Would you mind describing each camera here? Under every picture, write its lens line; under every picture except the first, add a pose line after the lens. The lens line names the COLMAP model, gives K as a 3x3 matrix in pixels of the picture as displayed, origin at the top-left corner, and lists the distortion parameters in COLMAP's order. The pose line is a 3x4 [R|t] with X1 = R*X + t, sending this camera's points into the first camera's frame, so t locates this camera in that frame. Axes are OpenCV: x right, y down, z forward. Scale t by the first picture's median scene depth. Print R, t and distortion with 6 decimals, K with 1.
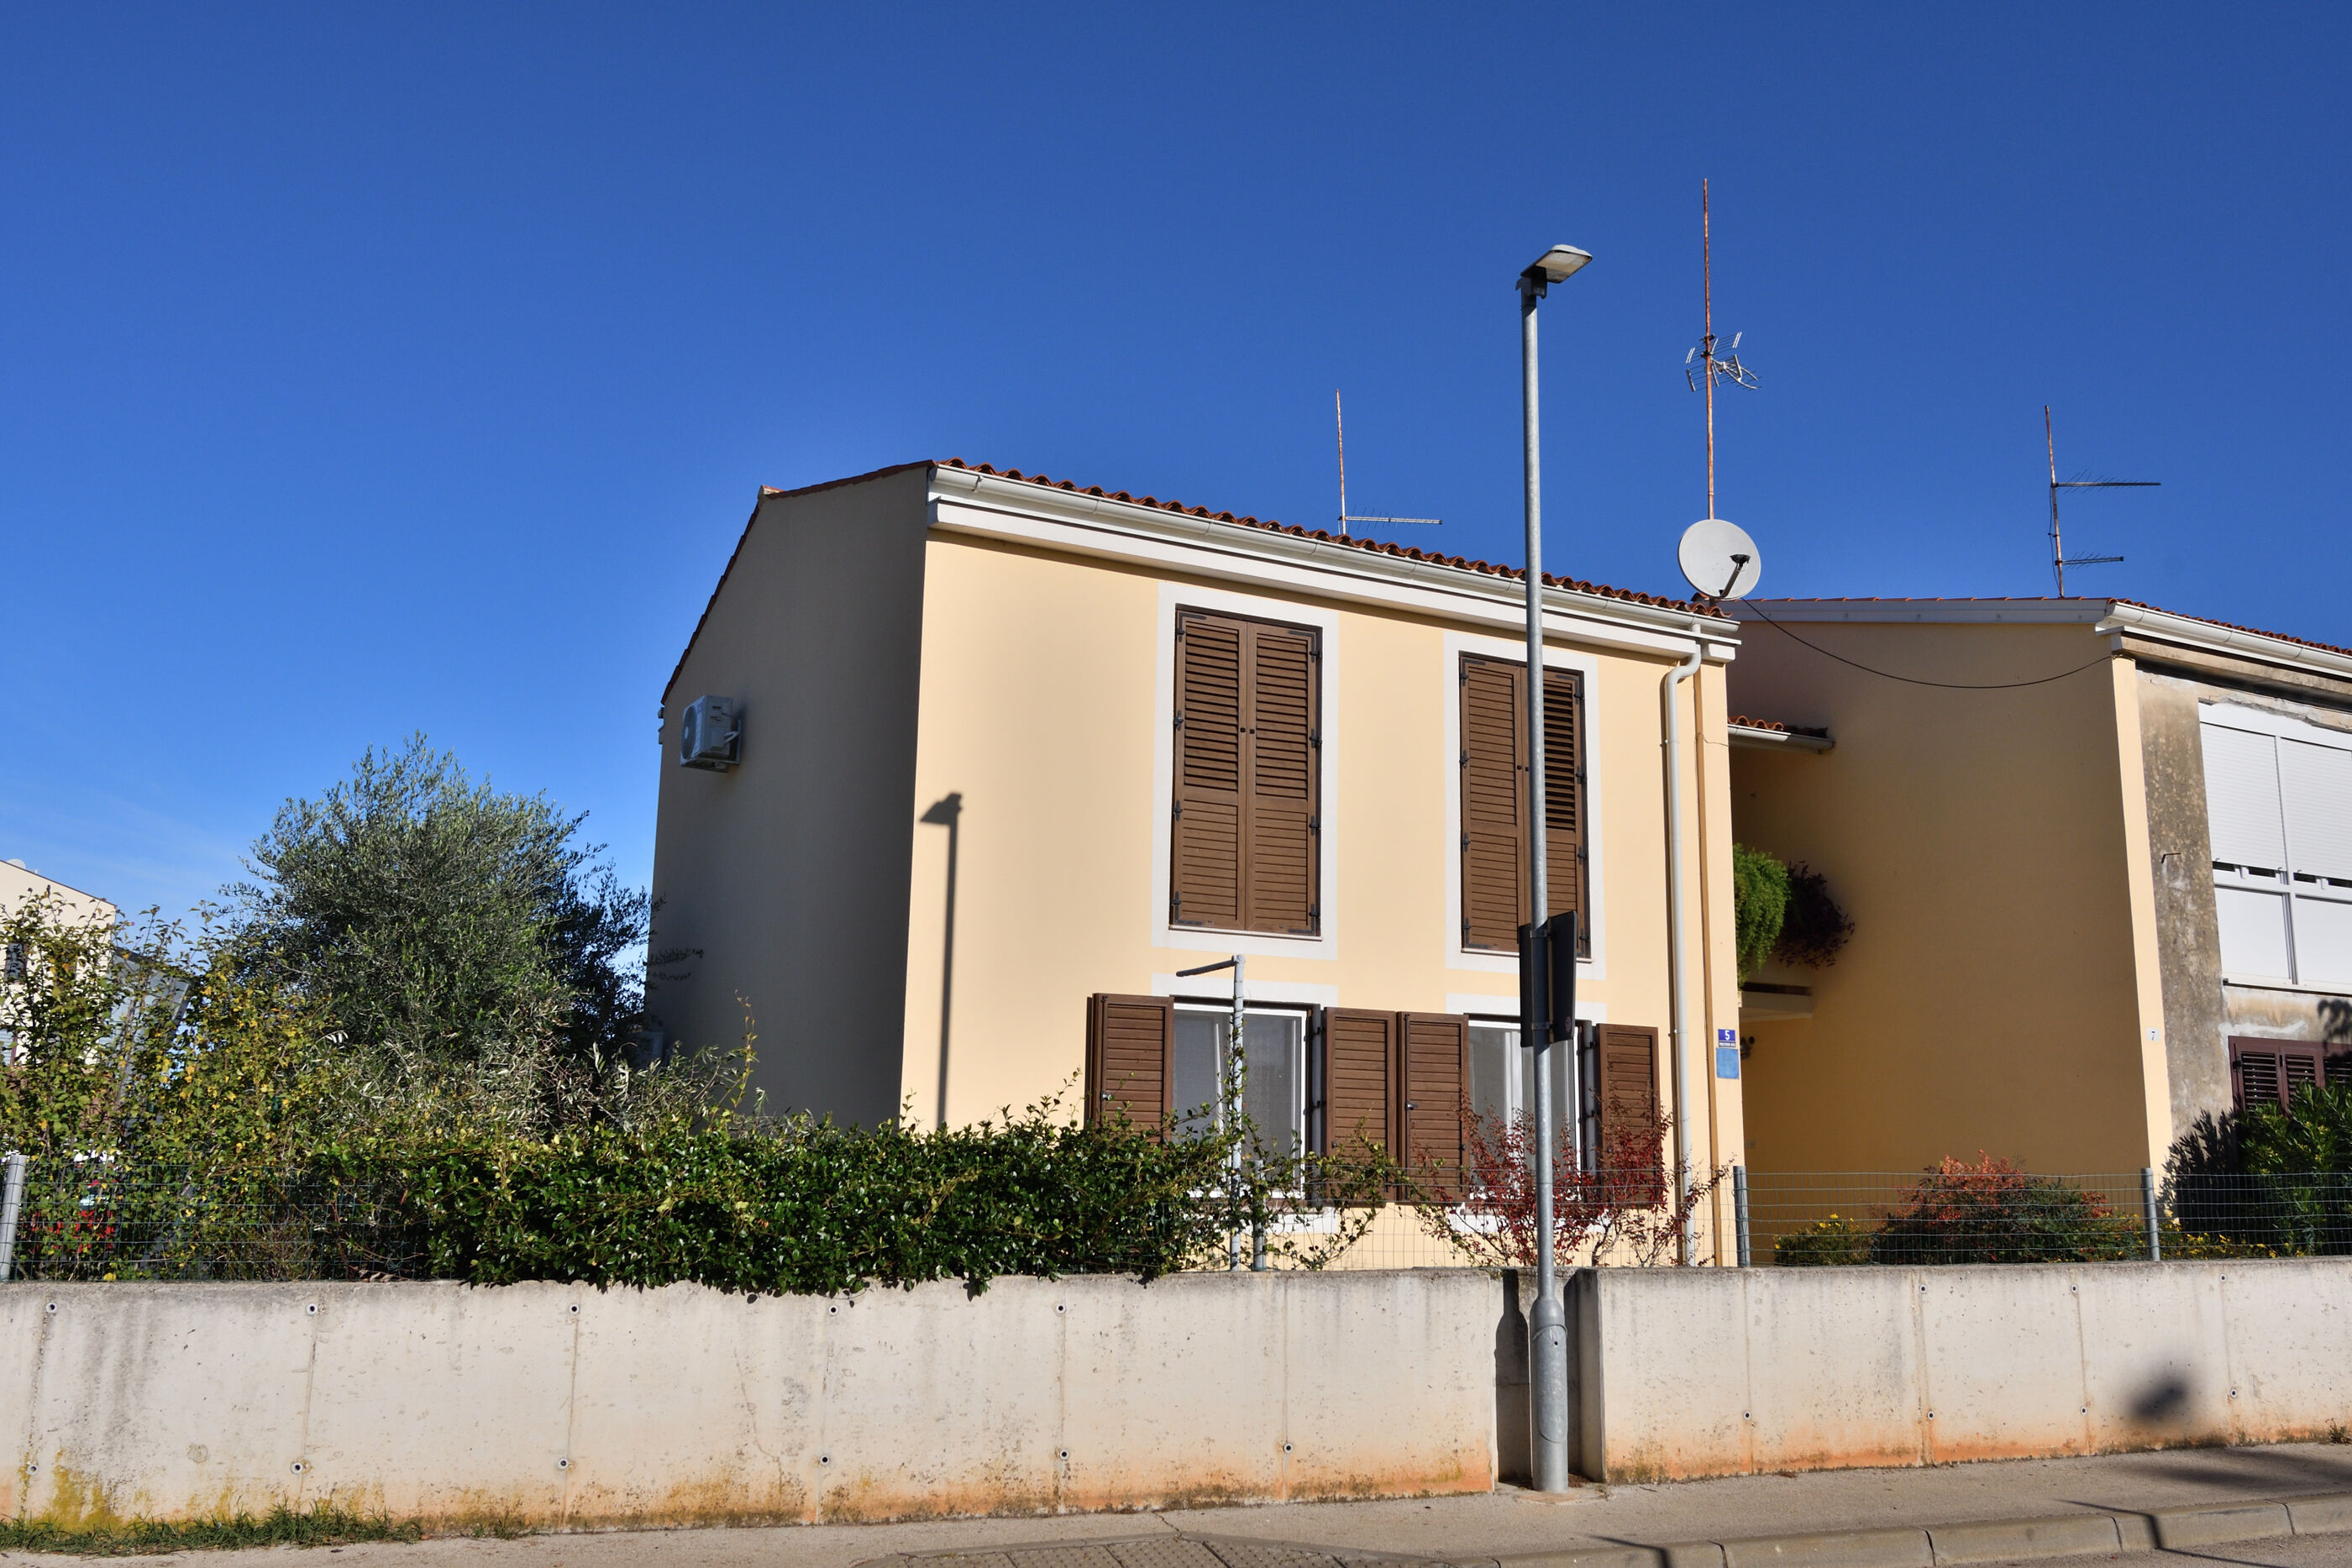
lens RADIAL K [[1963.0, 0, 1180.2], [0, 1963.0, 763.9], [0, 0, 1]] dist [0.004760, -0.012349]
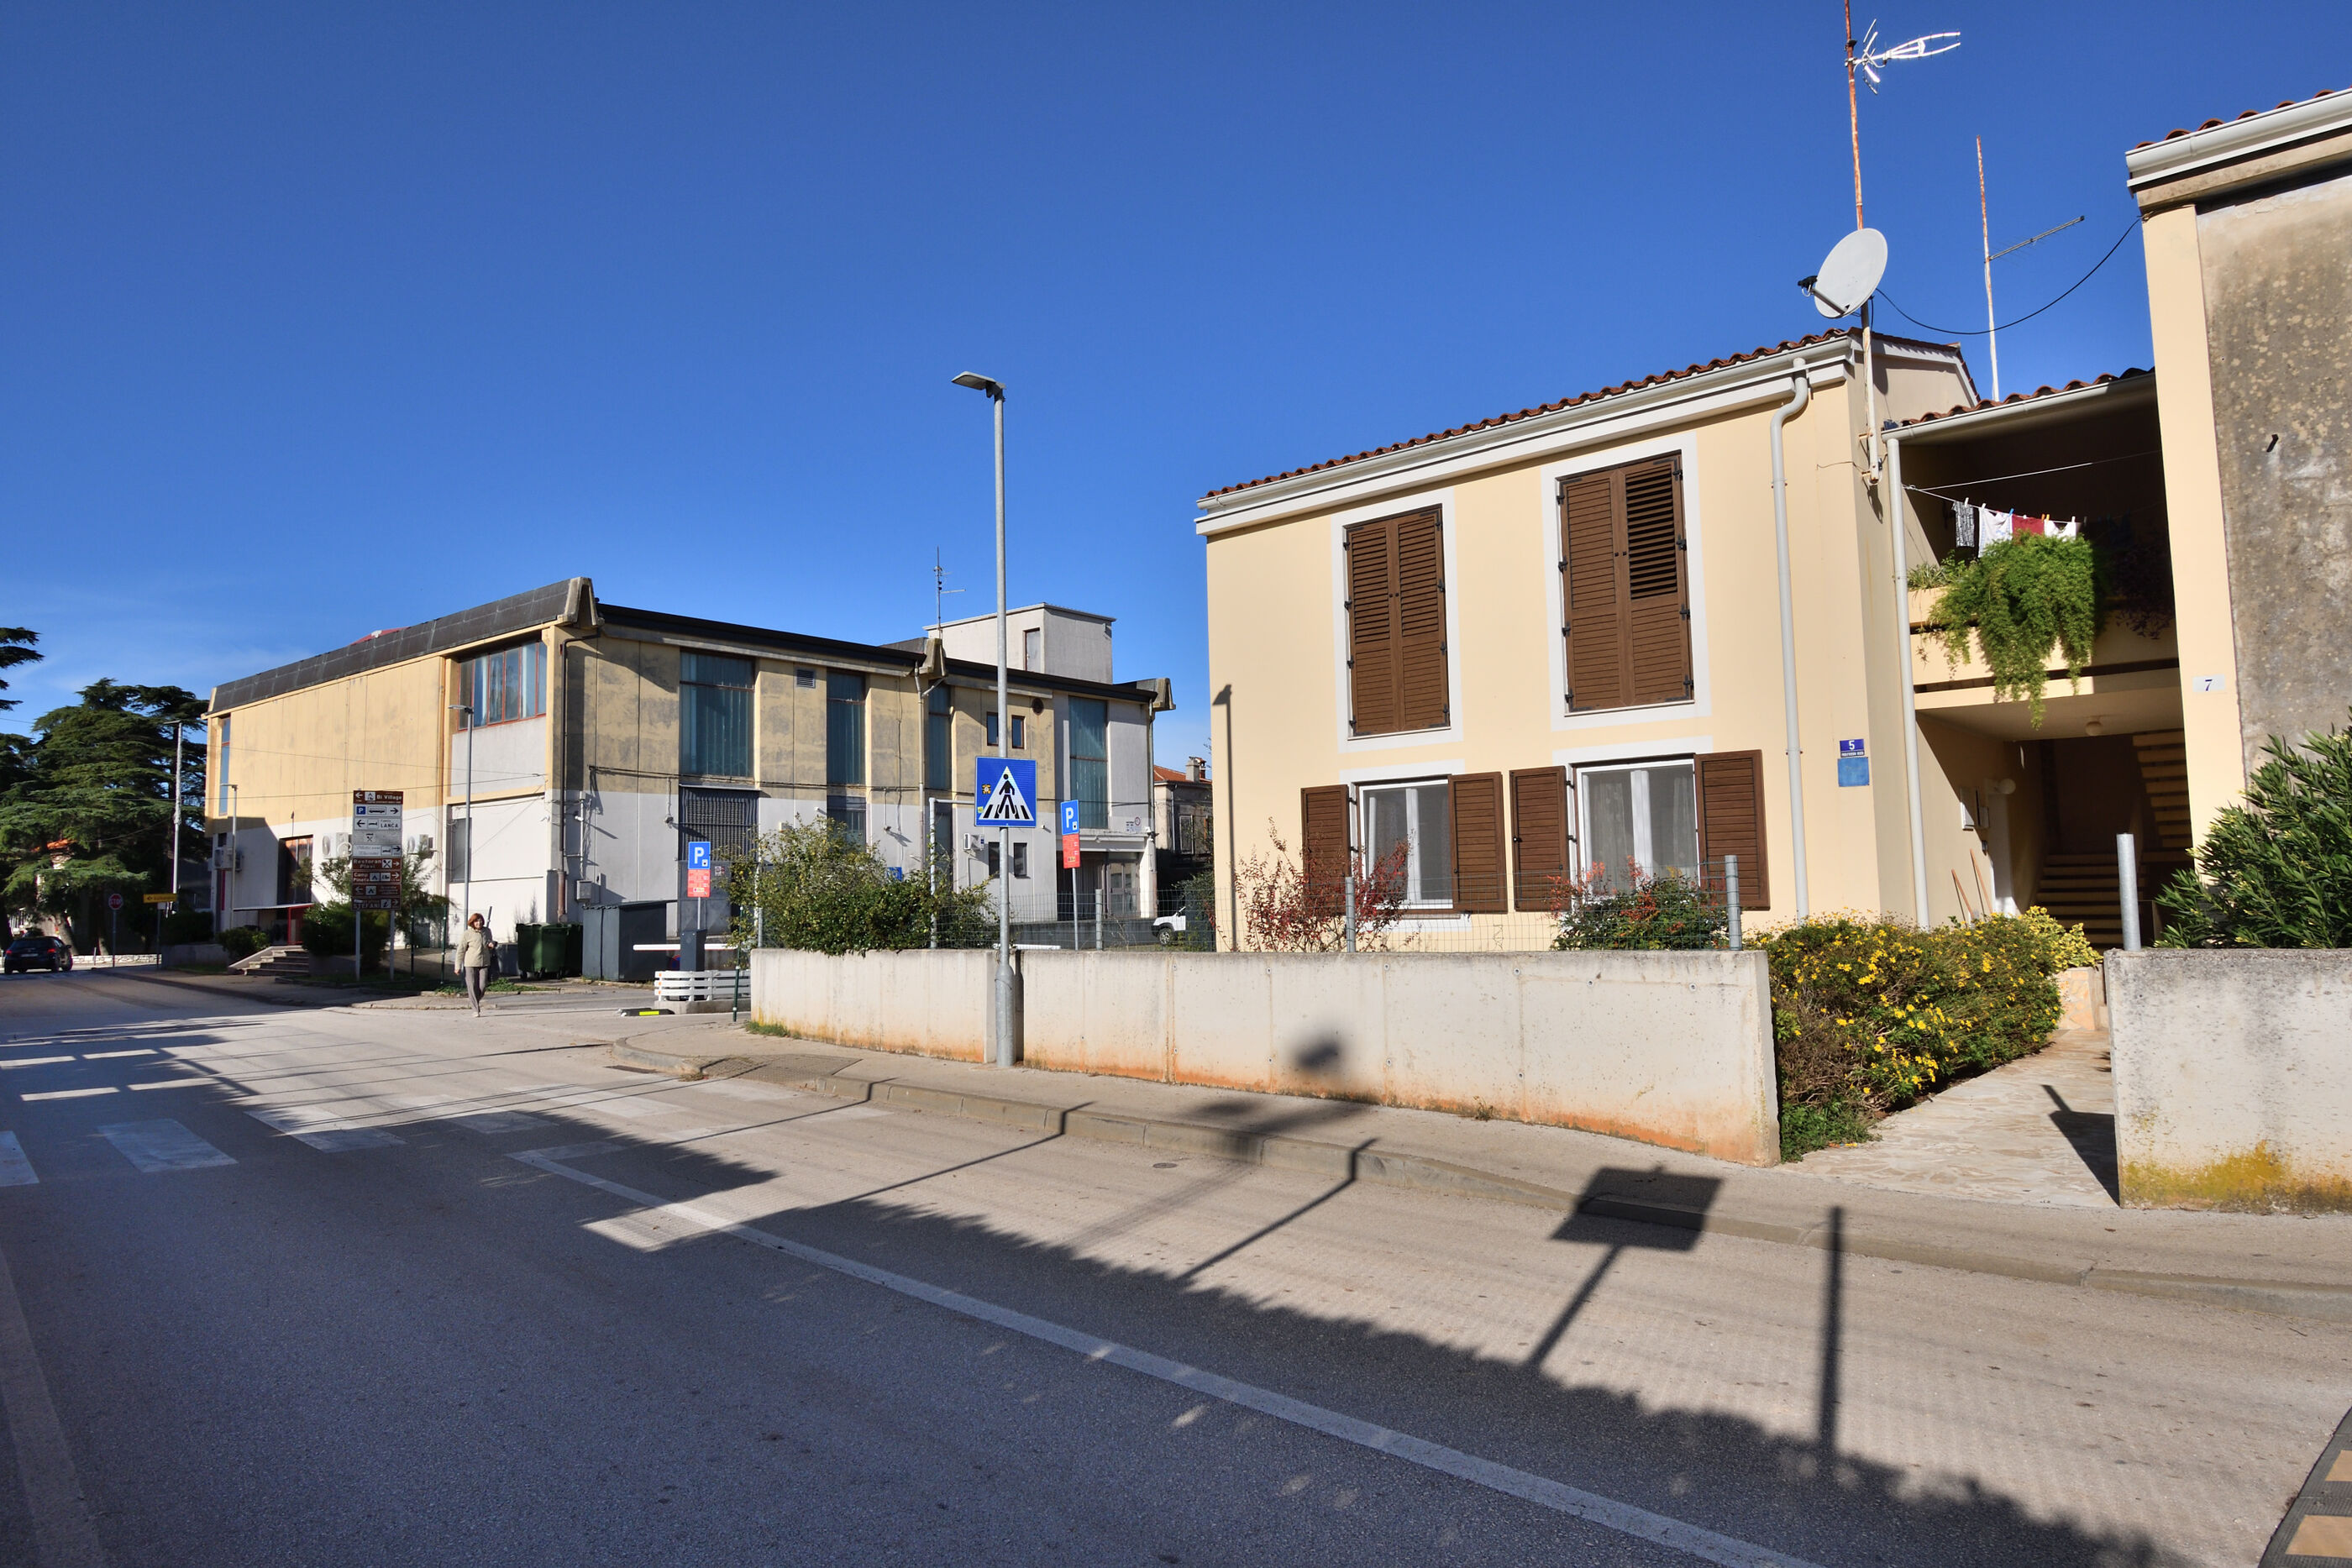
lens RADIAL K [[1401.9, 0, 1175.8], [0, 1401.9, 788.4], [0, 0, 1]] dist [-0.012773, -0.004313]
pose [[0.359597, -0.096263, -0.928129, 0.934794], [0.215726, 0.976294, -0.017677, 0.107628], [0.907828, -0.193865, 0.371838, 0.439975]]
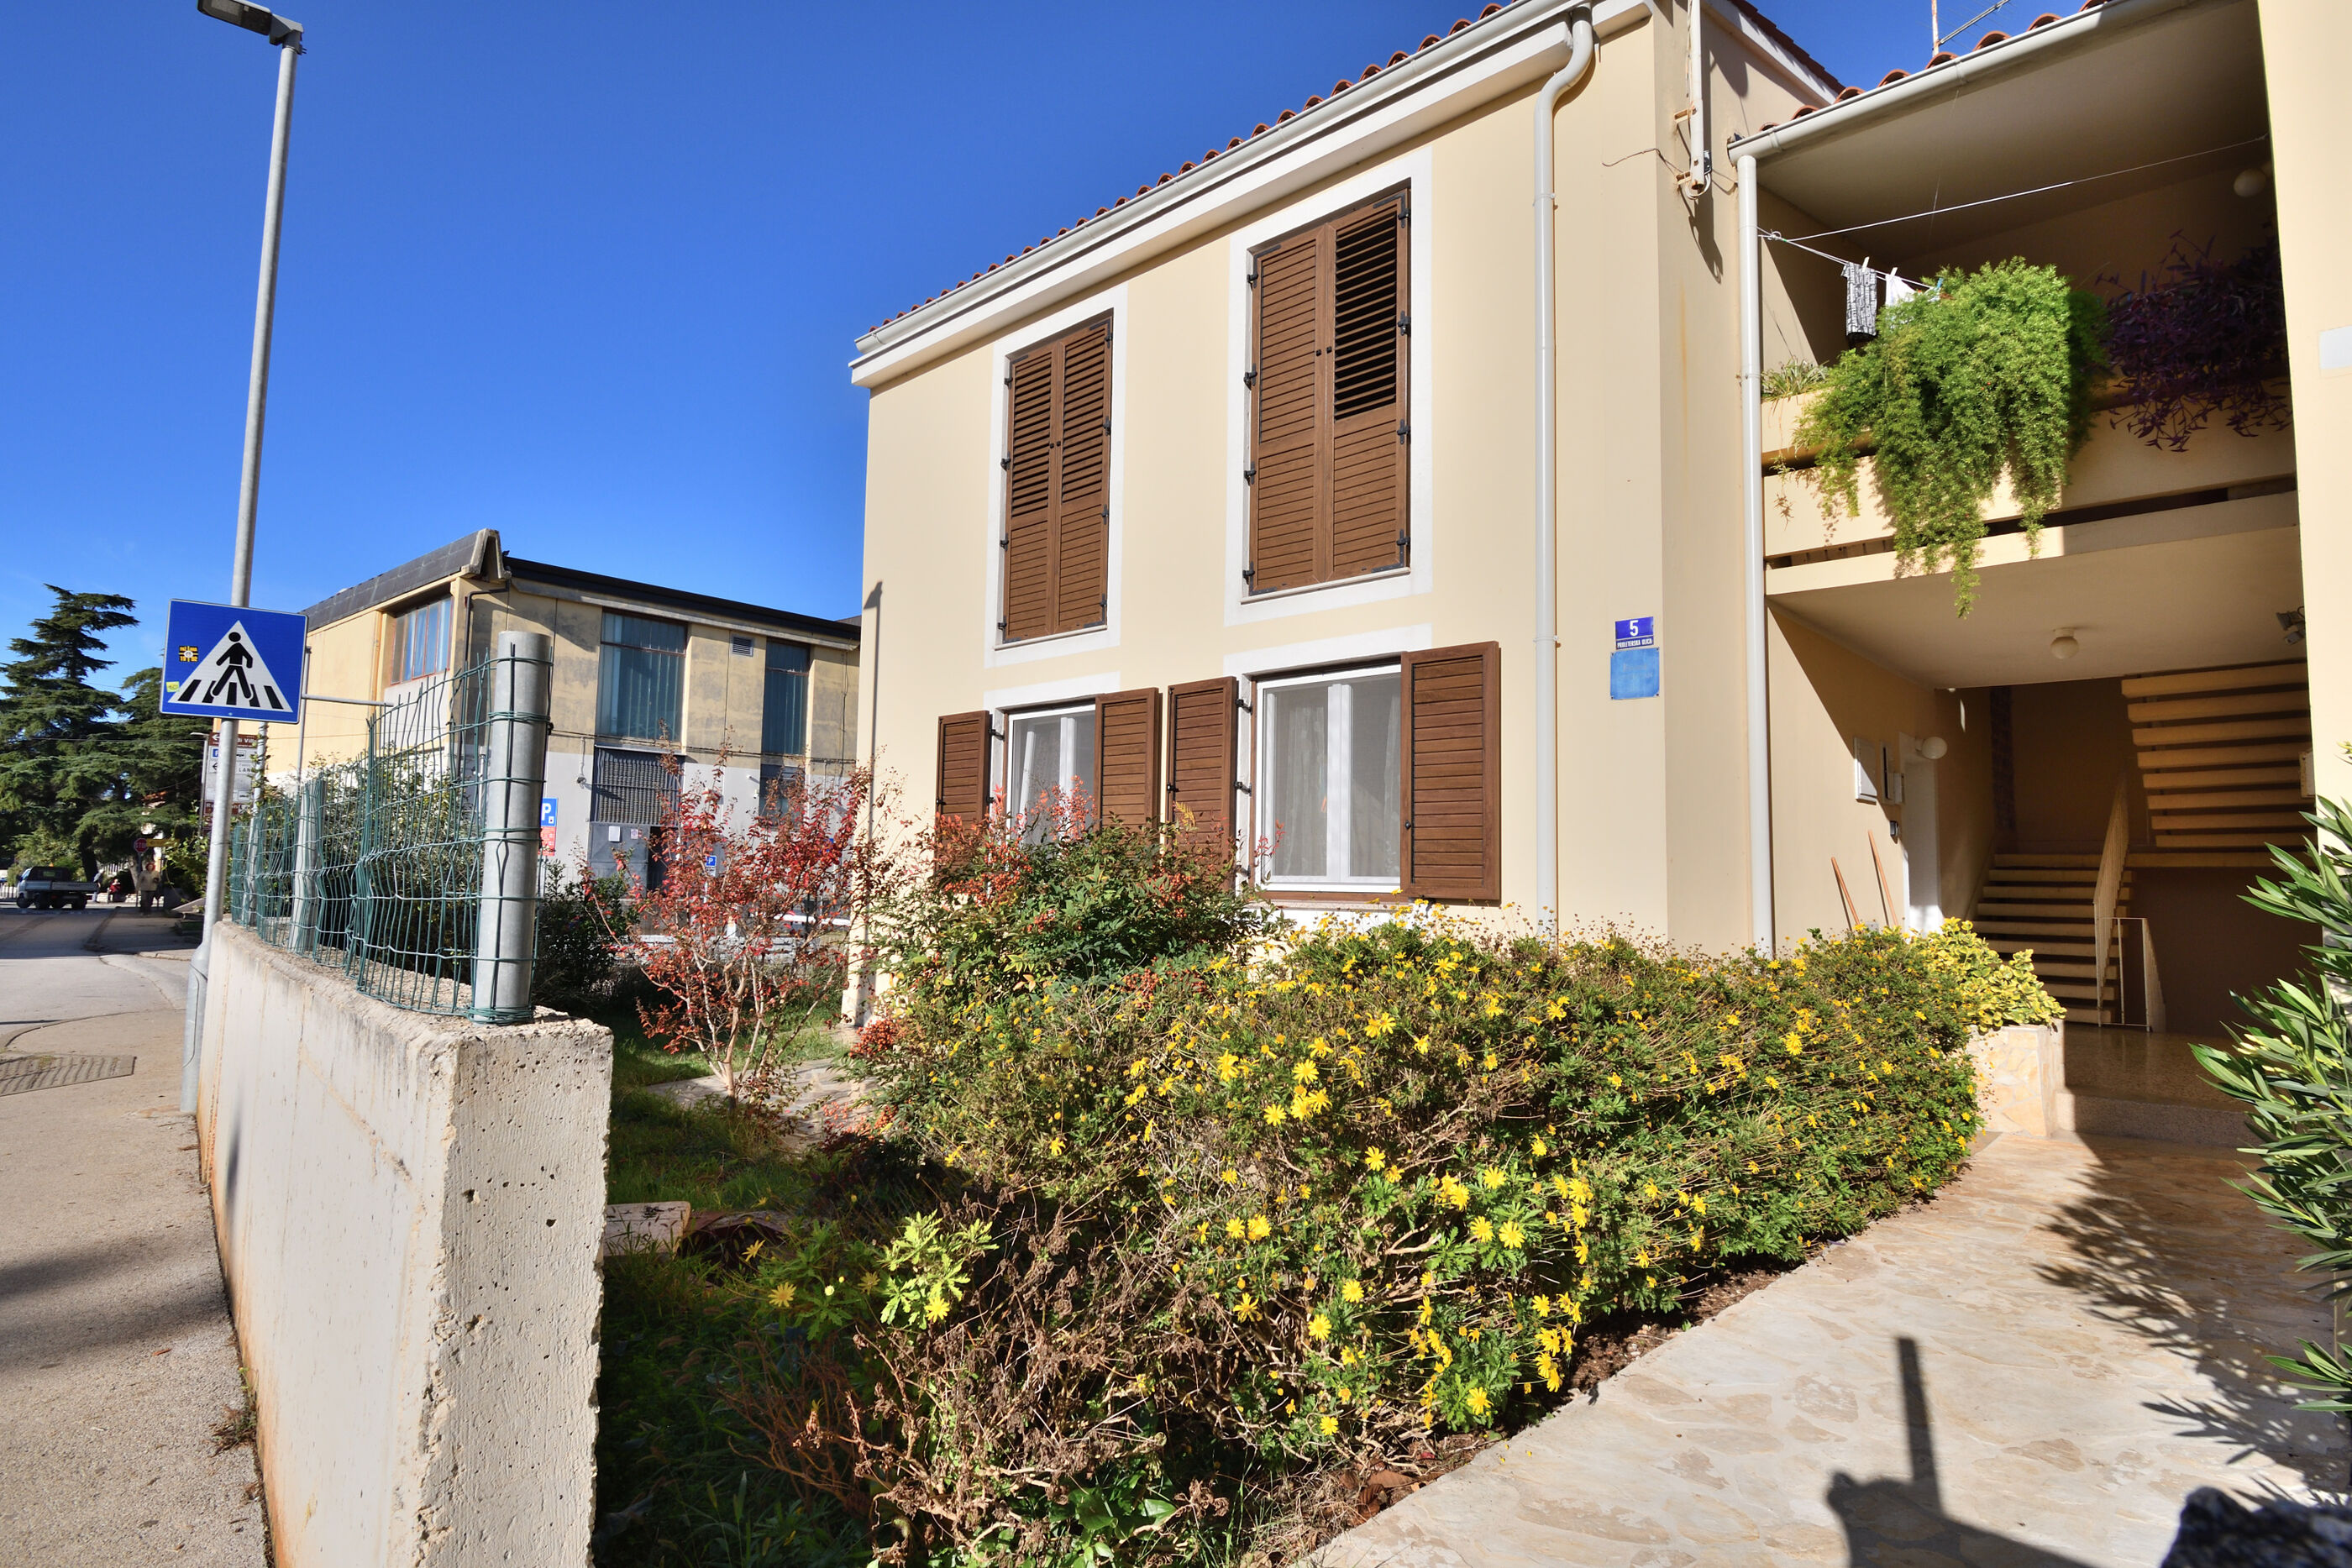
lens RADIAL K [[1233.6, 0, 1183.0], [0, 1233.6, 789.3], [0, 0, 1]] dist [-0.004279, -0.010556]
pose [[0.324883, -0.084249, -0.941994, 0.658603], [0.178732, 0.983546, -0.026322, 0.192521], [0.928712, -0.159813, 0.334595, 0.820209]]
